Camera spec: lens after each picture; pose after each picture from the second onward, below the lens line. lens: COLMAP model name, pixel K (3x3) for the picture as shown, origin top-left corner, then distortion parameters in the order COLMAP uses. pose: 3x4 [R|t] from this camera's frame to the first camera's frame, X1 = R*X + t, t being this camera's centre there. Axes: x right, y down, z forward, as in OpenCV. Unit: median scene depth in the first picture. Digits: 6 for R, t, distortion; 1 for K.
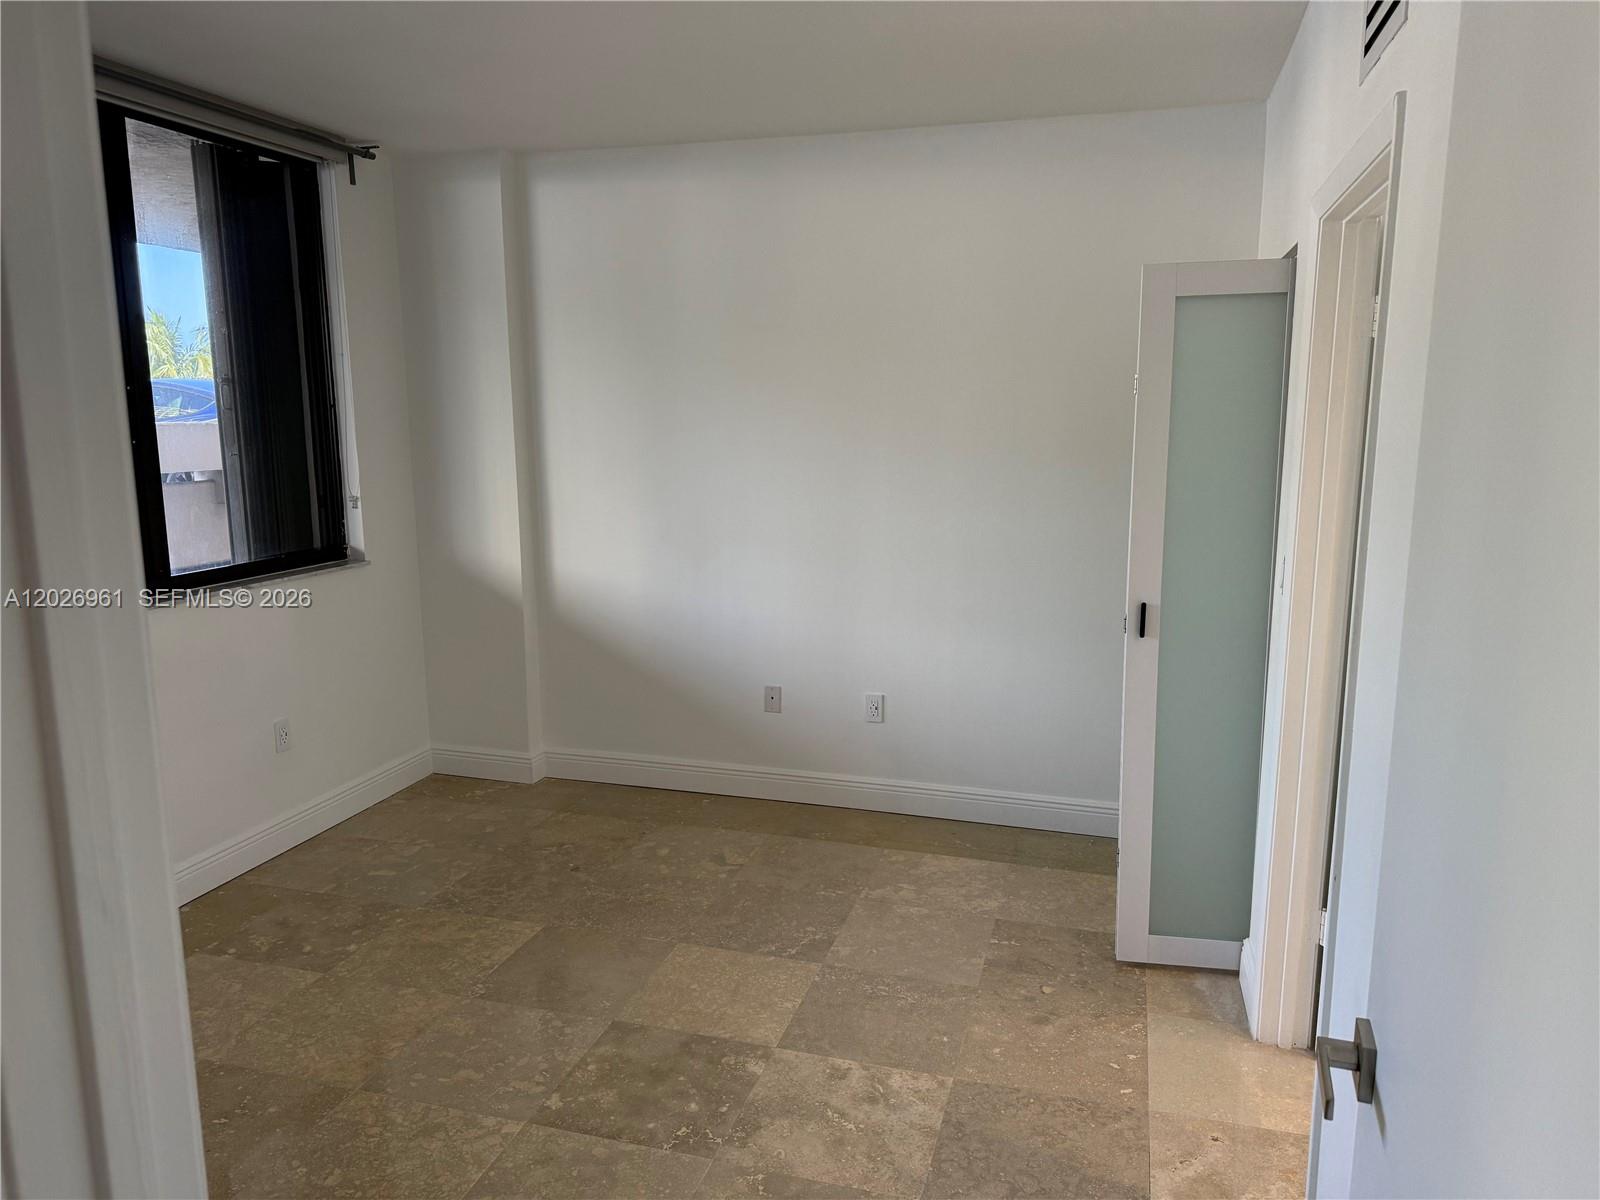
lens RADIAL K [[1123.8, 0, 801.5], [0, 1123.8, 607.0], [0, 0, 1]] dist [0.112505, -0.180326]
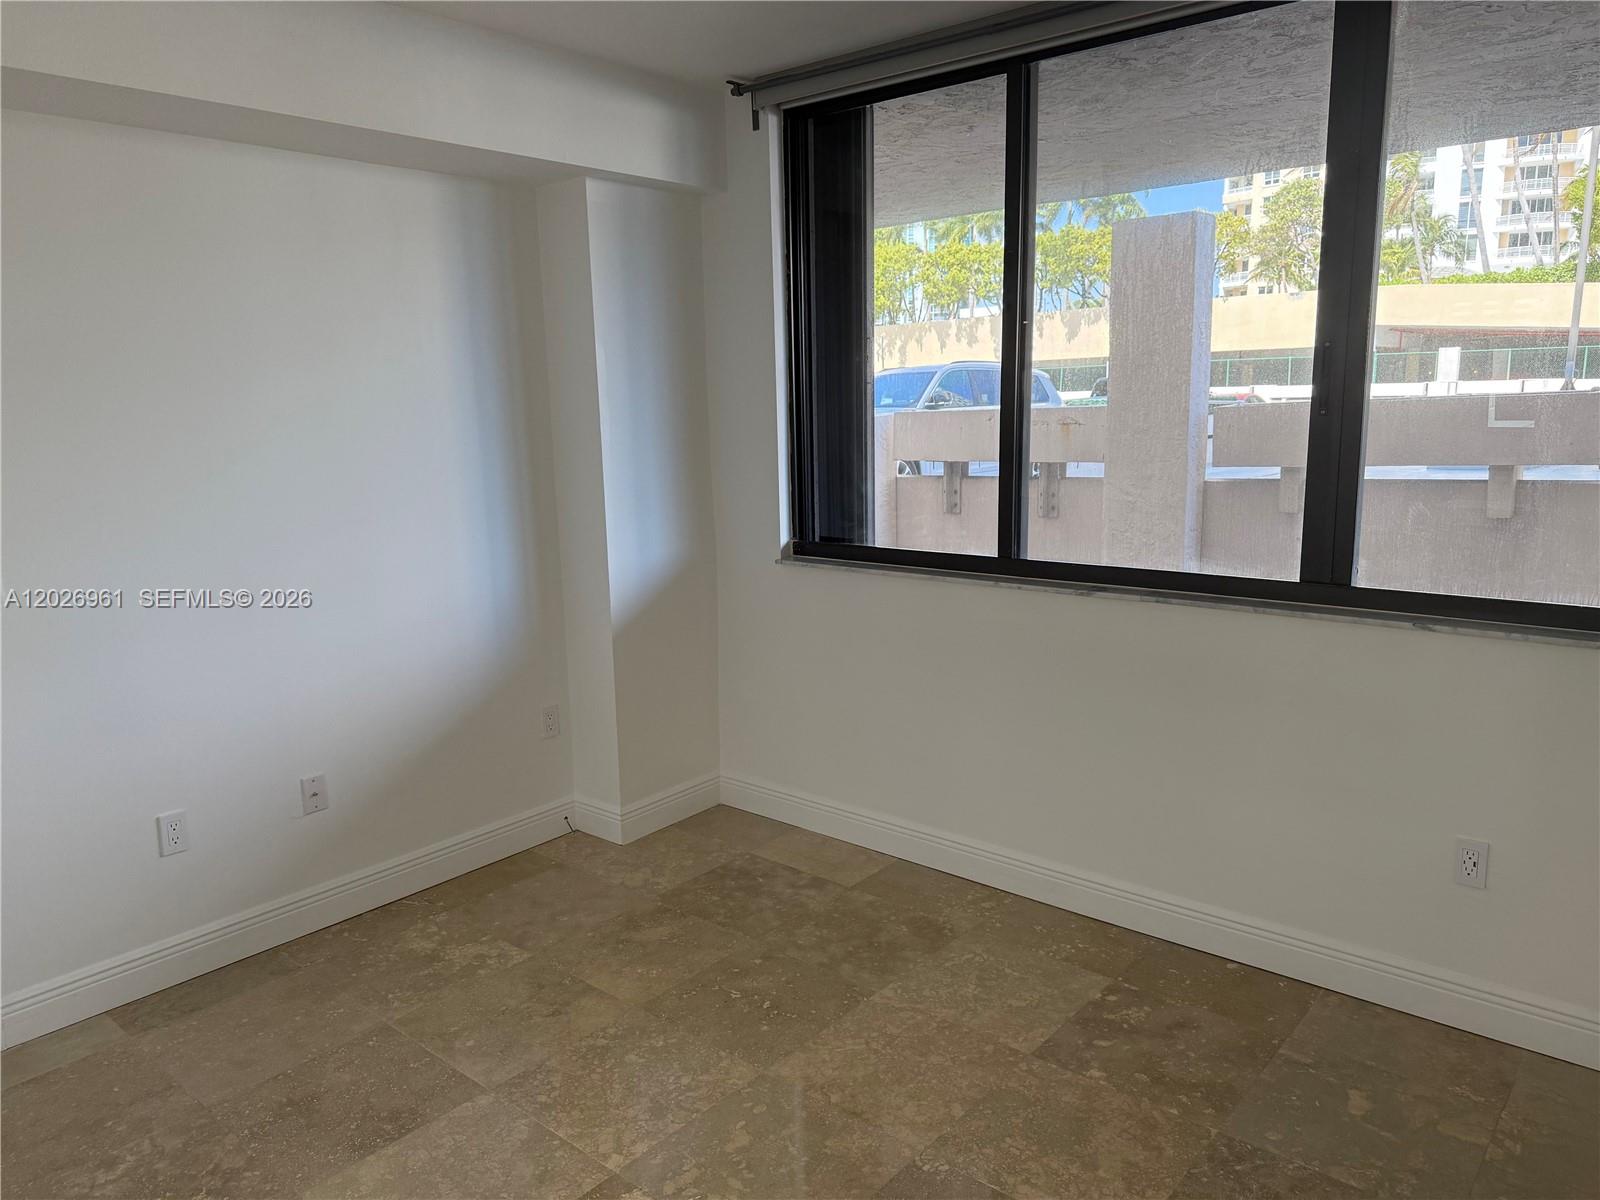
lens RADIAL K [[1159.0, 0, 800.0], [0, 1159.0, 600.0], [0, 0, 1]] dist [0.027642, -0.001943]
pose [[-0.416882, 0.179372, -0.891087, 0.330511], [-0.130532, 0.958360, 0.253981, -0.180735], [0.899539, 0.222196, -0.376109, 1.016667]]
